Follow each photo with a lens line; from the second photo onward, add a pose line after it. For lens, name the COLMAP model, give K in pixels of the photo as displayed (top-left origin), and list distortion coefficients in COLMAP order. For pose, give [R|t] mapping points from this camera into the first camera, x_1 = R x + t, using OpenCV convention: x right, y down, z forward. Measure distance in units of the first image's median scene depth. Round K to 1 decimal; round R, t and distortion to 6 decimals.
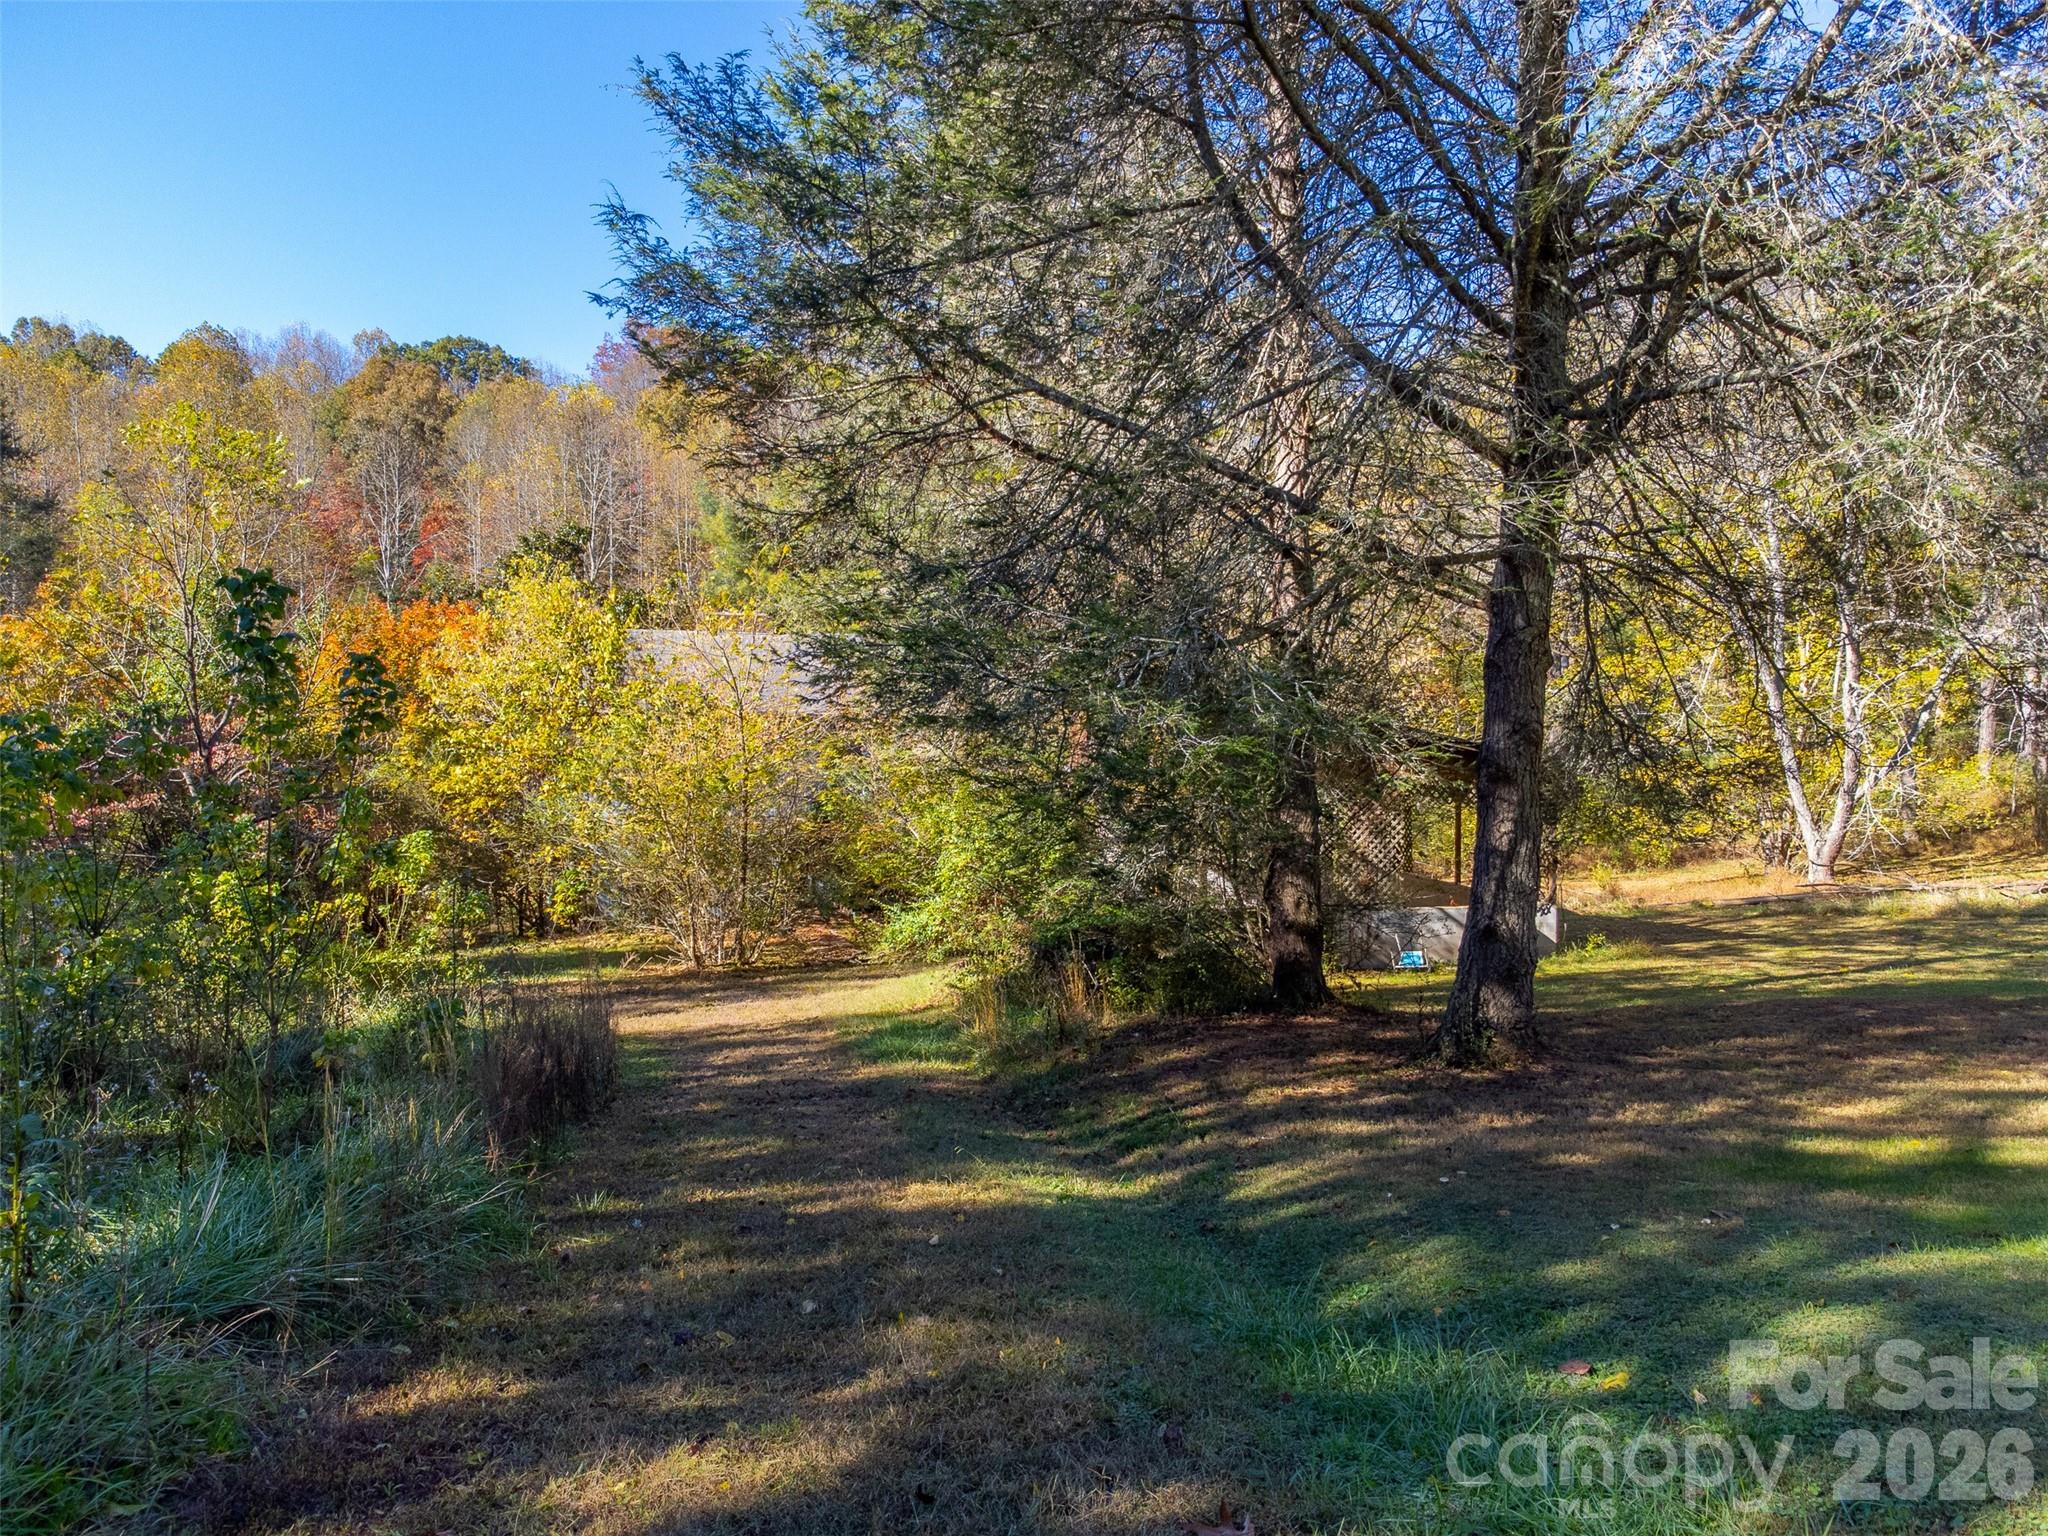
lens RADIAL K [[1498.1, 0, 1021.3], [0, 1498.1, 772.1], [0, 0, 1]] dist [0.008717, 0.011504]
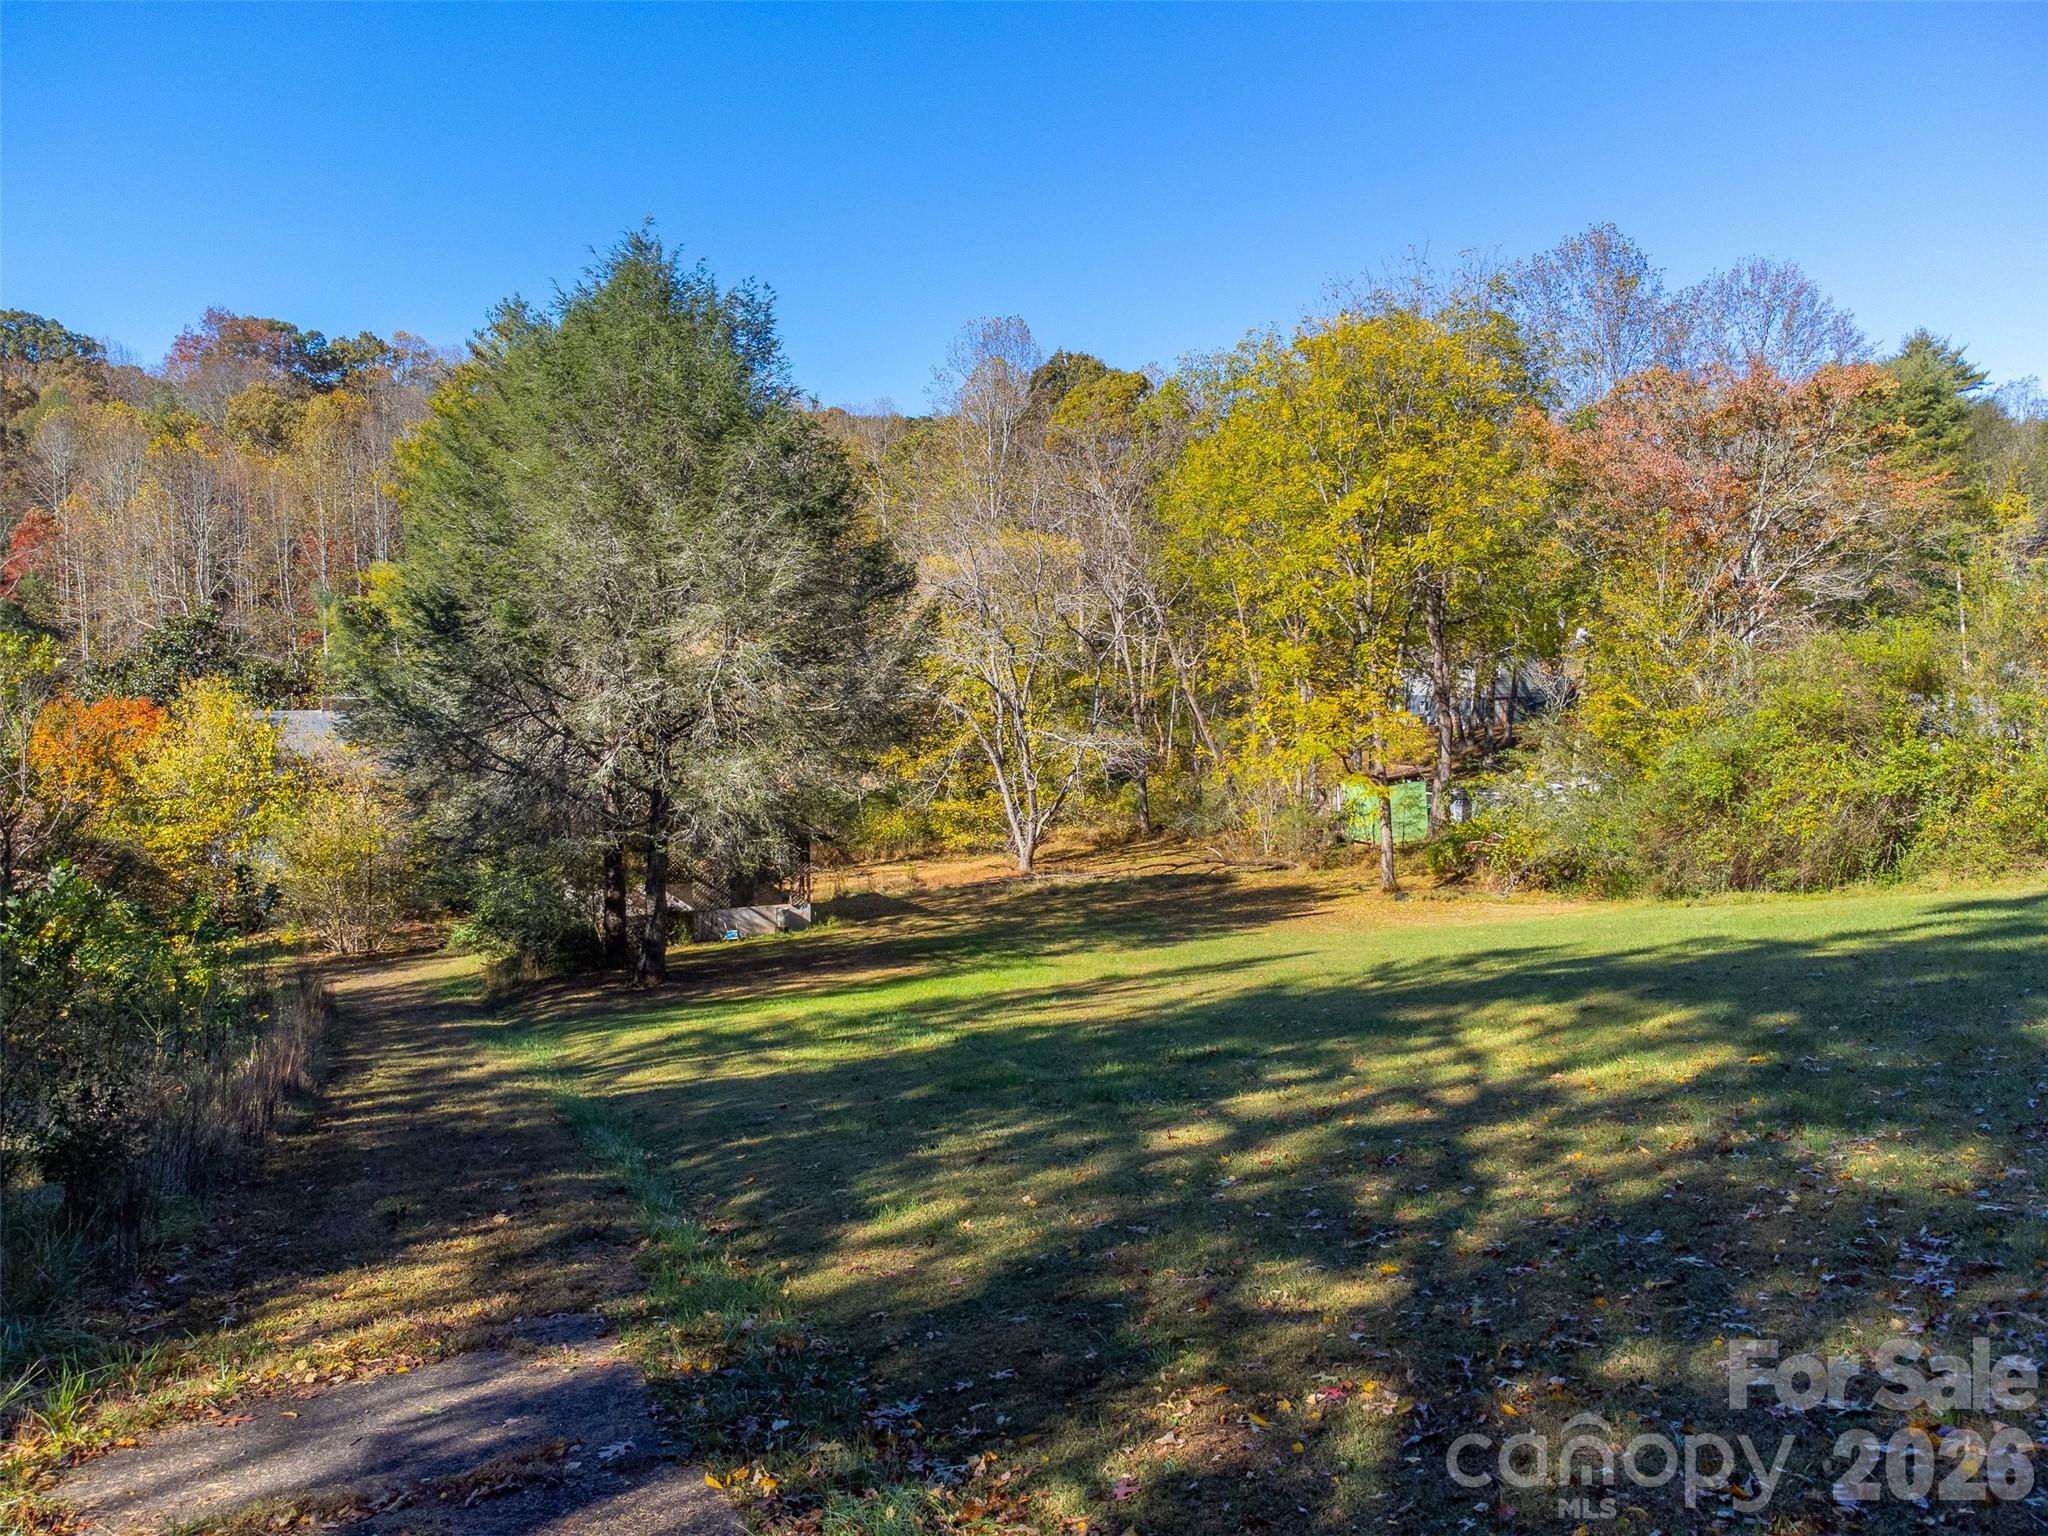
lens RADIAL K [[1498.1, 0, 1019.6], [0, 1498.1, 755.3], [0, 0, 1]] dist [0.008717, 0.011504]
pose [[0.969697, -0.018511, 0.243606, 0.138003], [0.010412, 0.999351, 0.034491, -0.168581], [-0.244087, -0.030909, 0.969261, -0.966702]]
